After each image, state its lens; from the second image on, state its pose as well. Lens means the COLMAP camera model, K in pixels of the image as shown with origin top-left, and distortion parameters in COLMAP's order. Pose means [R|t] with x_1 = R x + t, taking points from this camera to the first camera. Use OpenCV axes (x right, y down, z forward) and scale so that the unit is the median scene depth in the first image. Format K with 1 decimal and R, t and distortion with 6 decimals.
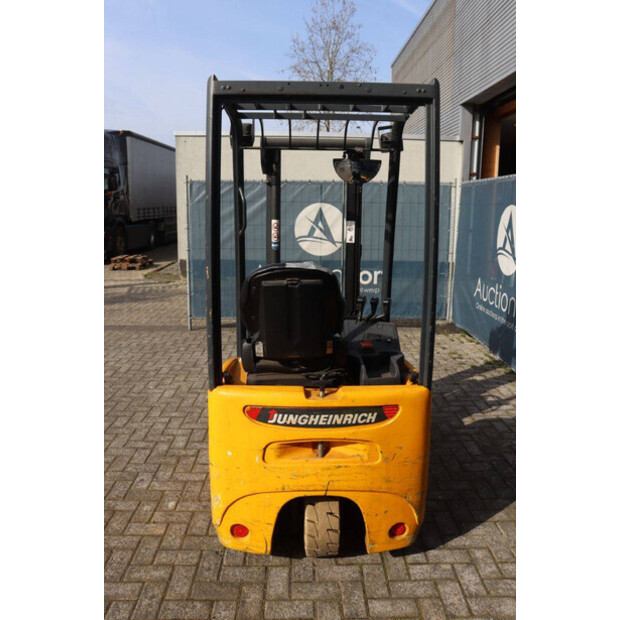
lens RADIAL K [[511.8, 0, 316.2], [0, 511.8, 308.0], [0, 0, 1]] dist [-0.160761, 0.129625]
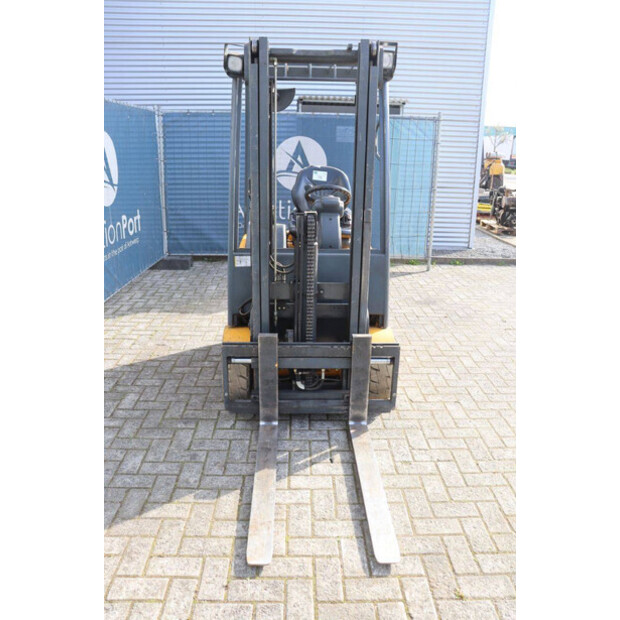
lens RADIAL K [[511.8, 0, 316.2], [0, 511.8, 308.0], [0, 0, 1]] dist [-0.160761, 0.129625]
pose [[-0.999409, -0.030204, -0.016405, -0.008117], [-0.034372, 0.877112, 0.479054, -0.495309], [-0.000080, 0.479335, -0.877632, 2.717211]]
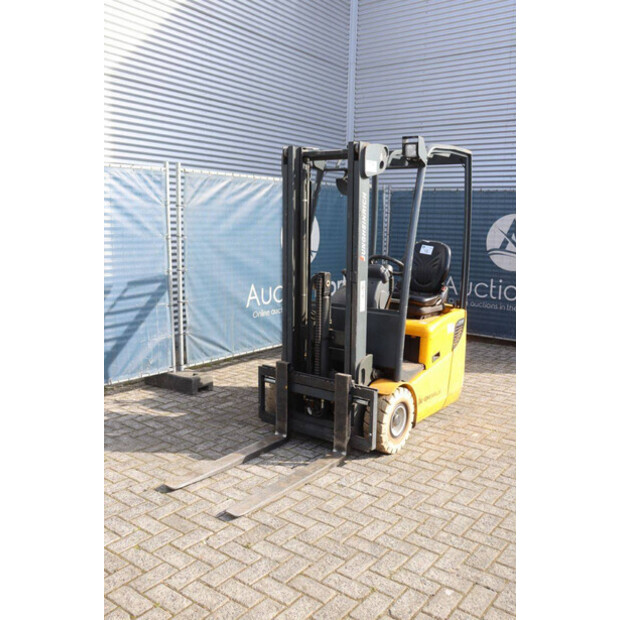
lens RADIAL K [[600.7, 0, 310.0], [0, 600.7, 310.0], [0, 0, 1]] dist [-0.086609, 0.005818]
pose [[-0.777921, -0.125135, 0.615775, -1.116257], [0.089257, 0.948027, 0.305413, -0.570421], [-0.621990, 0.292549, -0.726322, 2.940143]]
